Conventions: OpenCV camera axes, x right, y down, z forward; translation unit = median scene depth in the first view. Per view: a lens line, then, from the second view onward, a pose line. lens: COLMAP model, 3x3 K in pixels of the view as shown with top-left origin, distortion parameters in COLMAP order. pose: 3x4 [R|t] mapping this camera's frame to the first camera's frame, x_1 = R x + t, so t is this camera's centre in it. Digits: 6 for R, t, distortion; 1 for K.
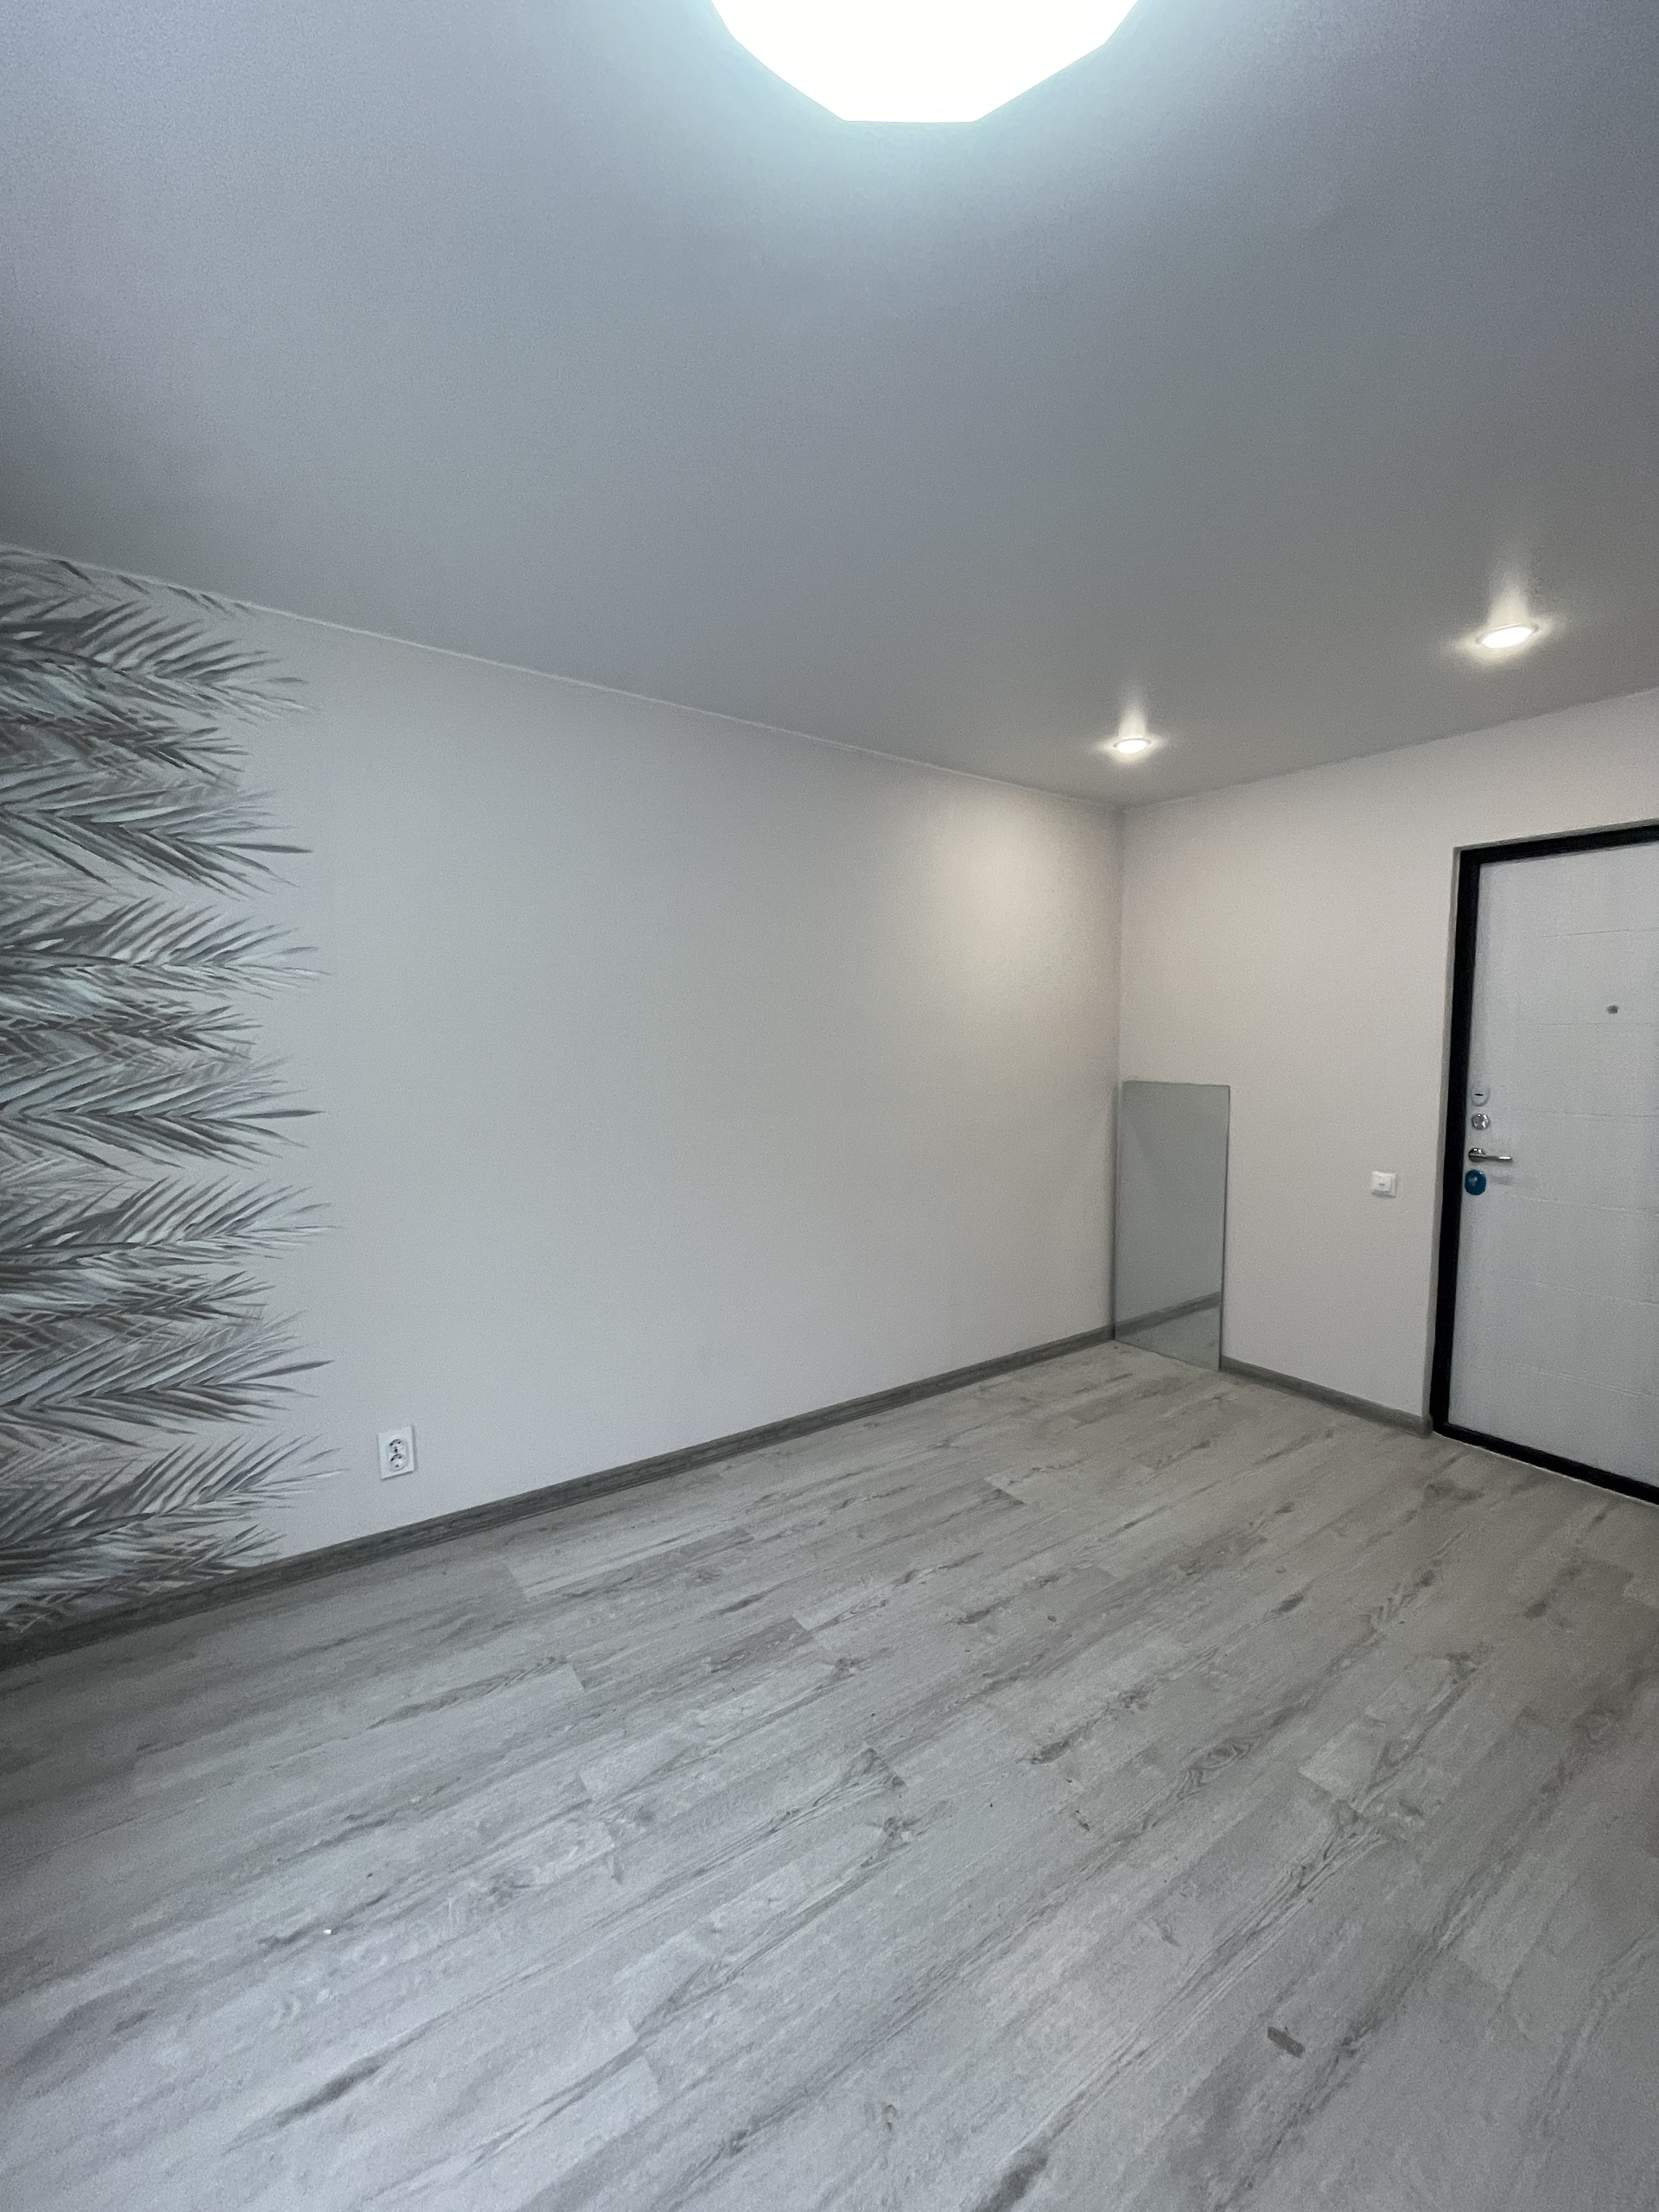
lens RADIAL K [[884.5, 0, 819.9], [0, 884.5, 1103.0], [0, 0, 1]] dist [-0.001860, -0.000387]
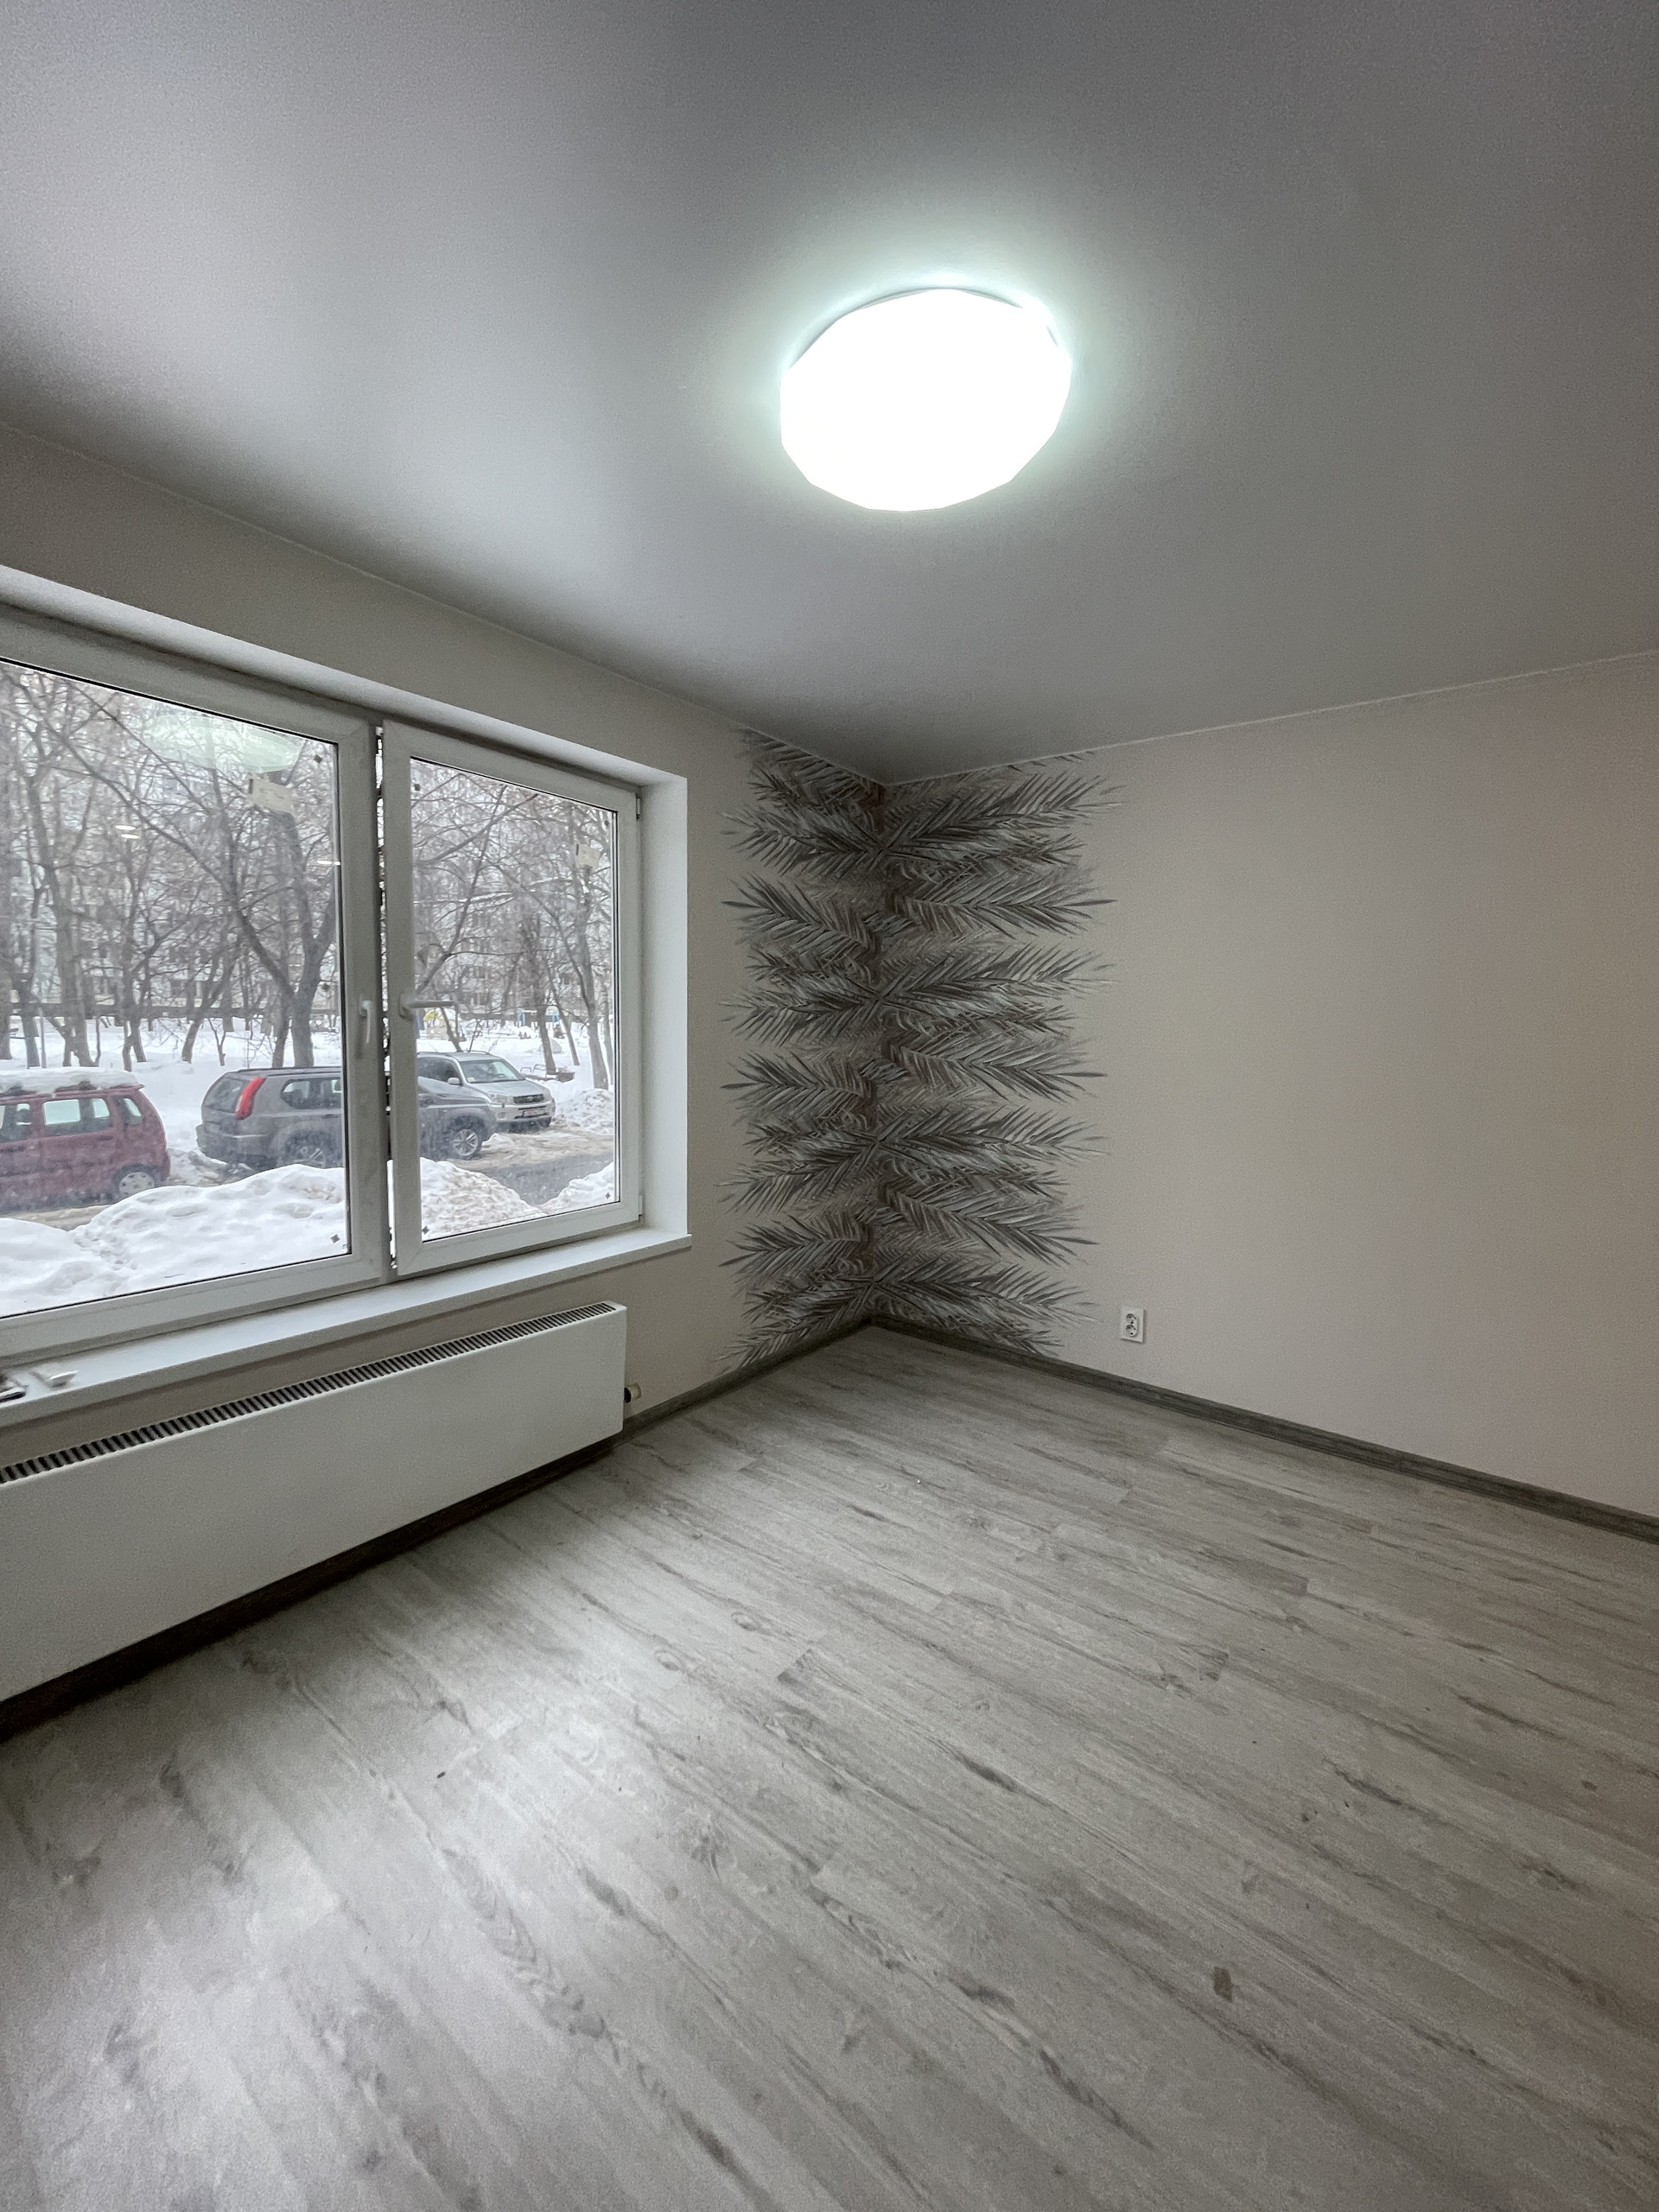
lens RADIAL K [[884.5, 0, 817.4], [0, 884.5, 1105.3], [0, 0, 1]] dist [-0.001860, -0.000387]
pose [[0.295571, 0.087130, -0.951339, 0.831657], [-0.089116, 0.994005, 0.063350, 0.011039], [0.951155, 0.066055, 0.301564, 0.108427]]
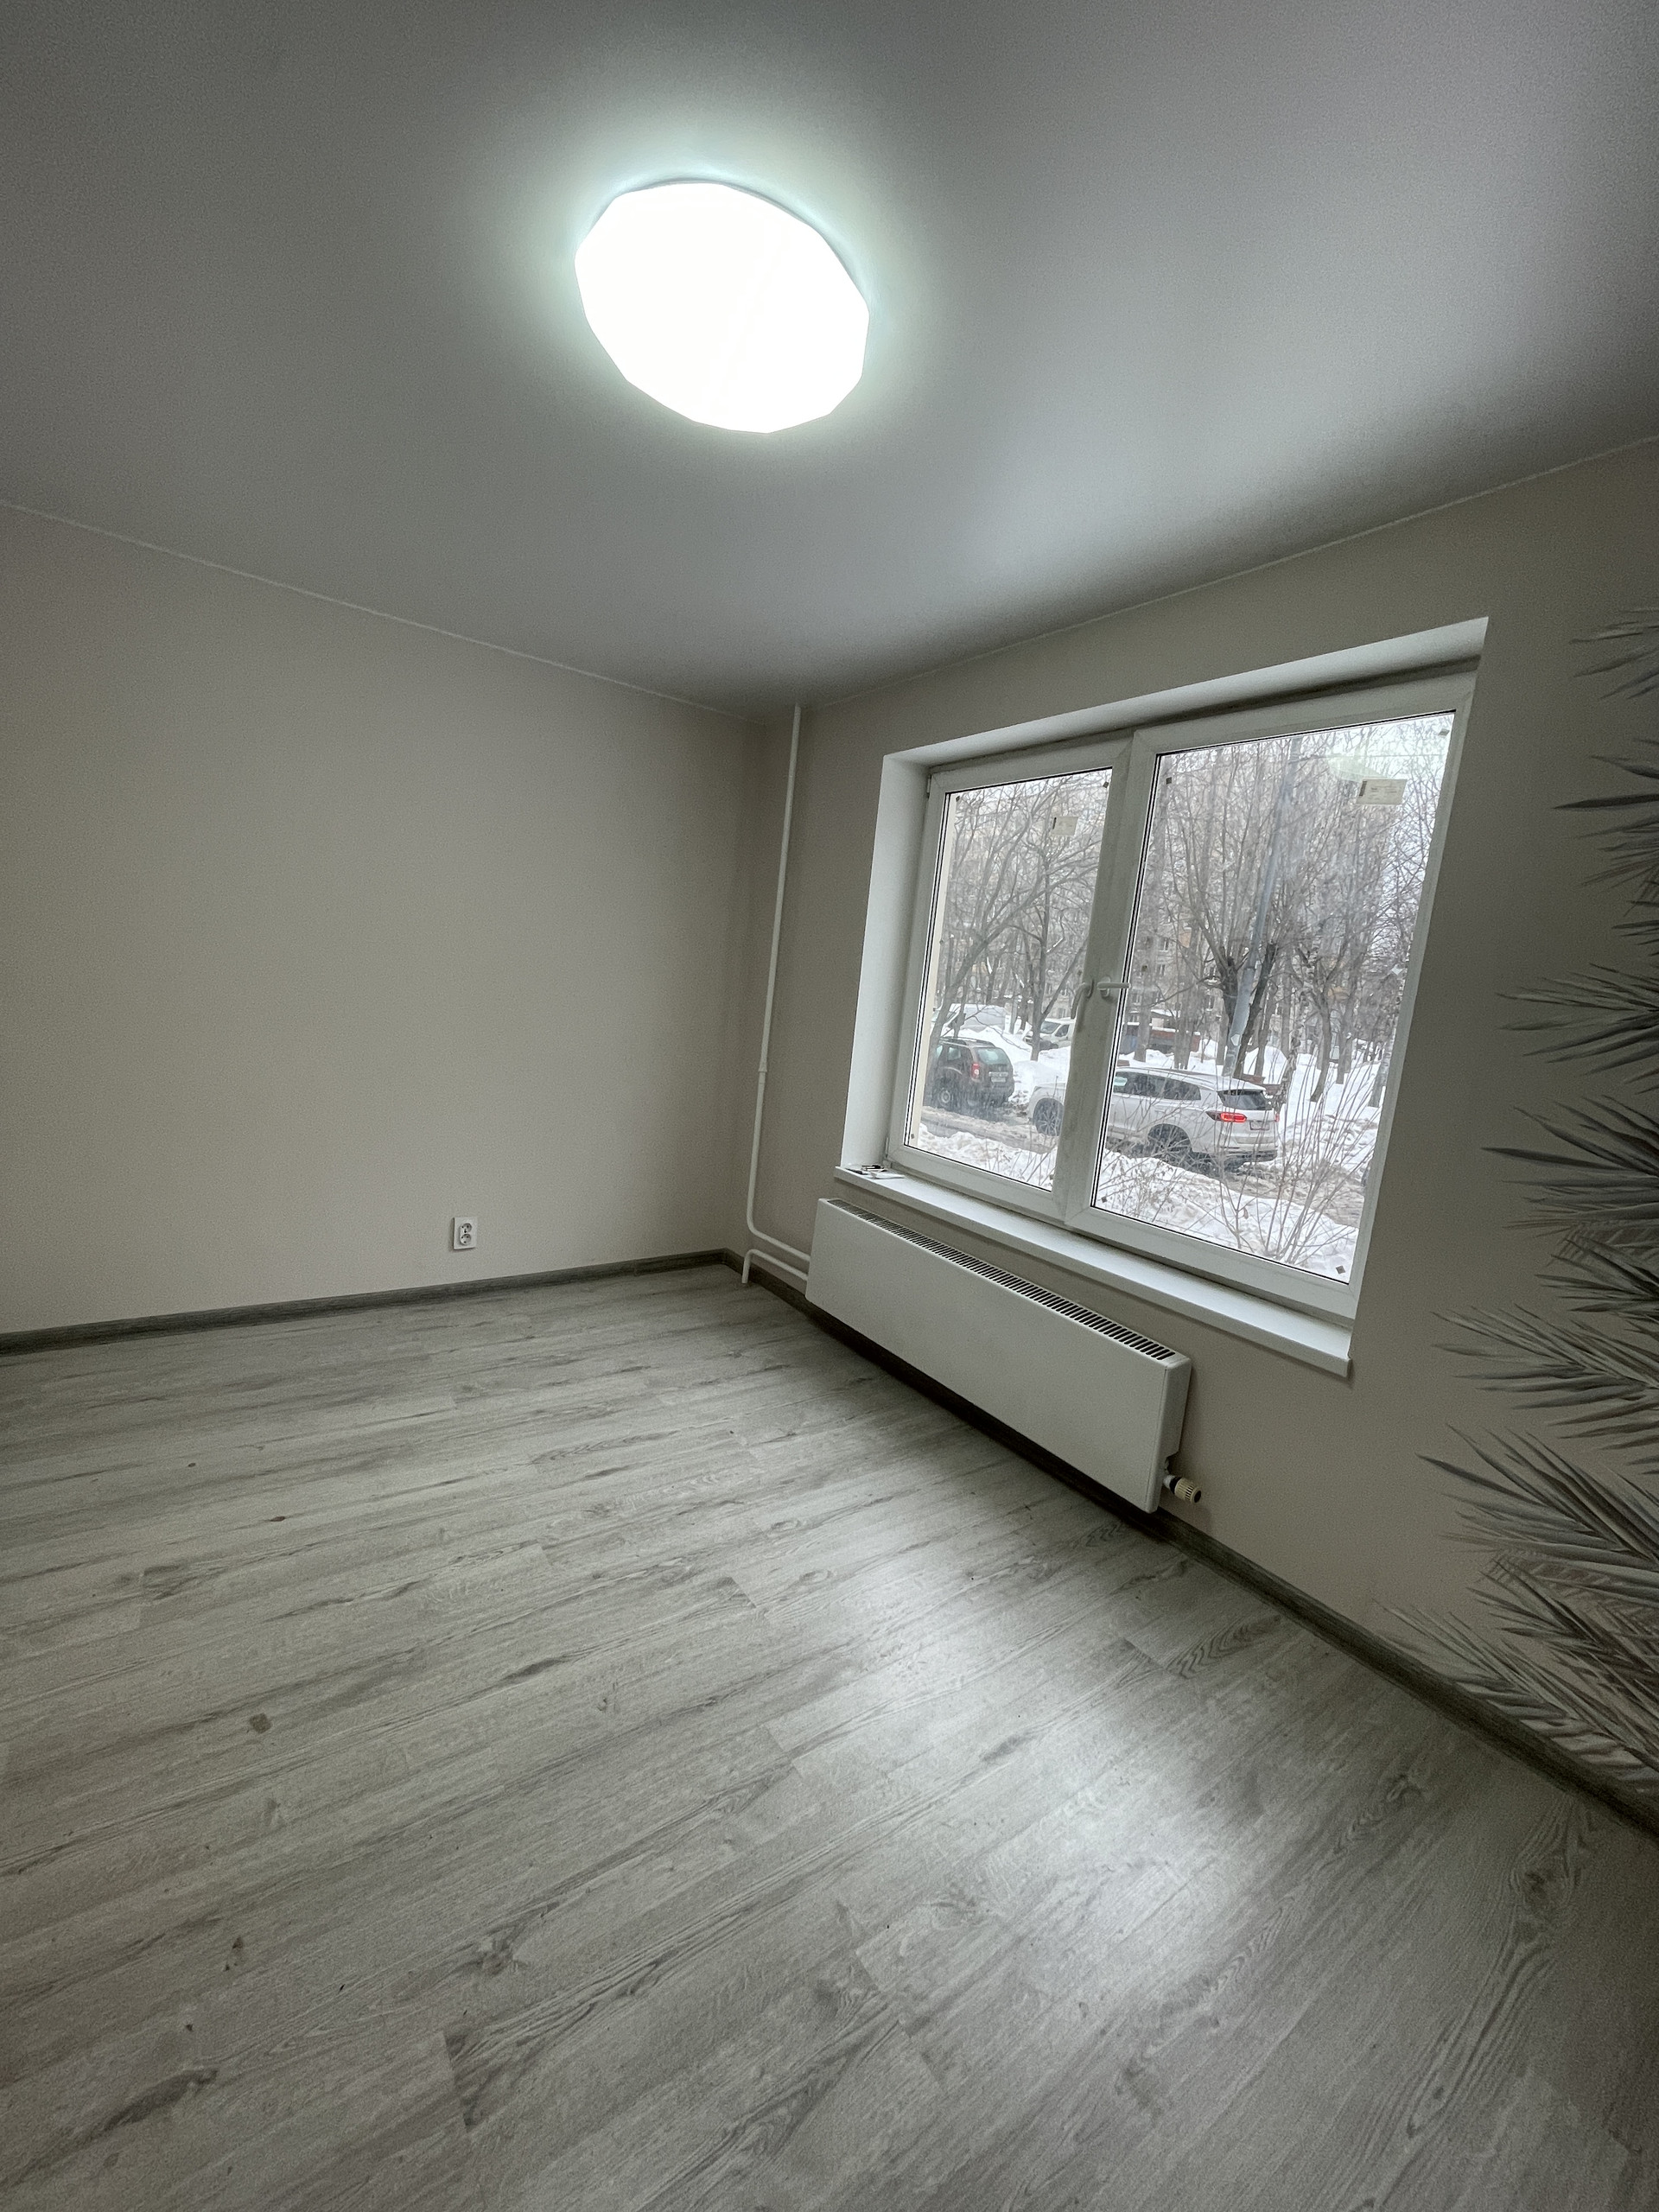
lens RADIAL K [[884.5, 0, 823.3], [0, 884.5, 1106.5], [0, 0, 1]] dist [-0.001860, -0.000387]
pose [[-0.994559, -0.102357, -0.019362, -0.086632], [-0.104131, 0.971568, 0.212632, -0.064915], [-0.002952, 0.213491, -0.976941, 1.299575]]
